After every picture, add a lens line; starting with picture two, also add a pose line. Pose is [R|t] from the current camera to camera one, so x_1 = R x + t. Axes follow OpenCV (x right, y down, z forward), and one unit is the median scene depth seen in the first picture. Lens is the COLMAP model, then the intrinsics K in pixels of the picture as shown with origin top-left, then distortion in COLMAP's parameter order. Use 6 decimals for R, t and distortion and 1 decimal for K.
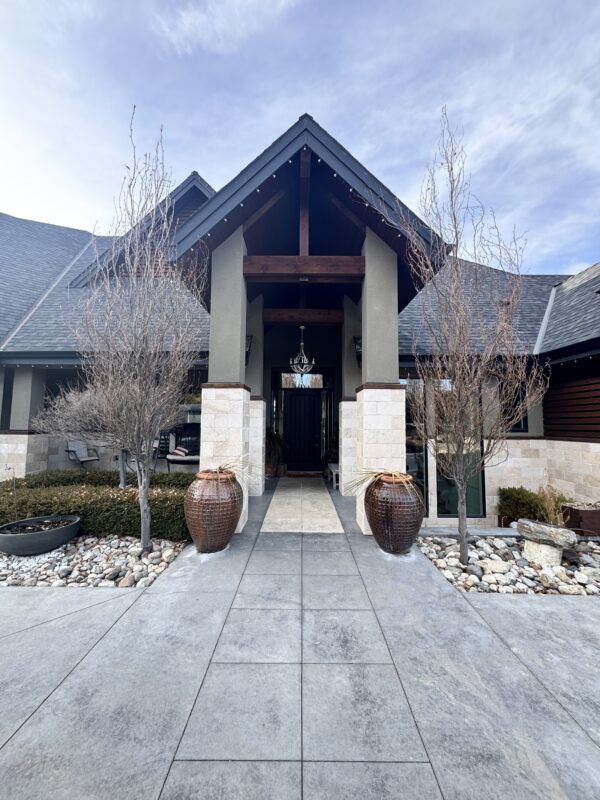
lens RADIAL K [[320.0, 0, 300.0], [0, 320.0, 400.0], [0, 0, 1]] dist [-0.000322, 0.000064]
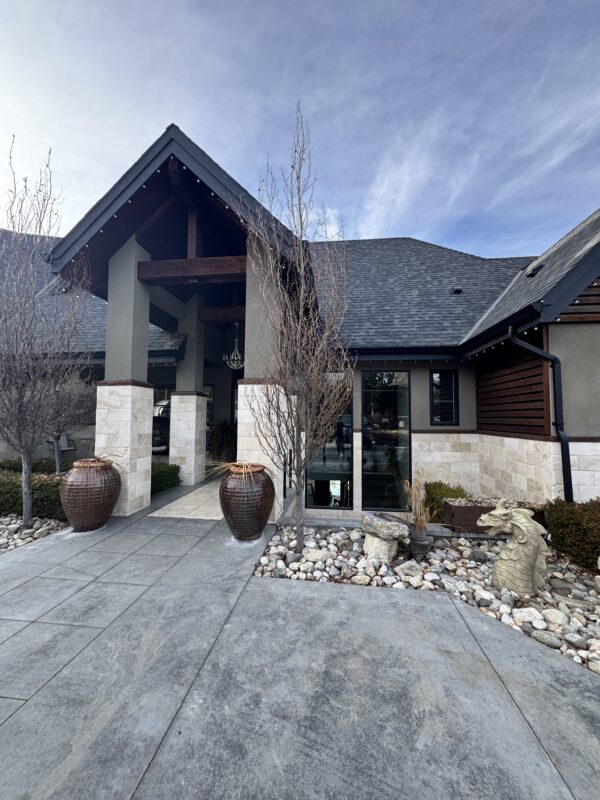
lens RADIAL K [[320.0, 0, 300.0], [0, 320.0, 400.0], [0, 0, 1]] dist [-0.000322, 0.000064]
pose [[0.993250, -0.006806, -0.115795, 0.551446], [0.009559, 0.999684, 0.023238, -0.006579], [0.115601, -0.024188, 0.993001, -0.018824]]
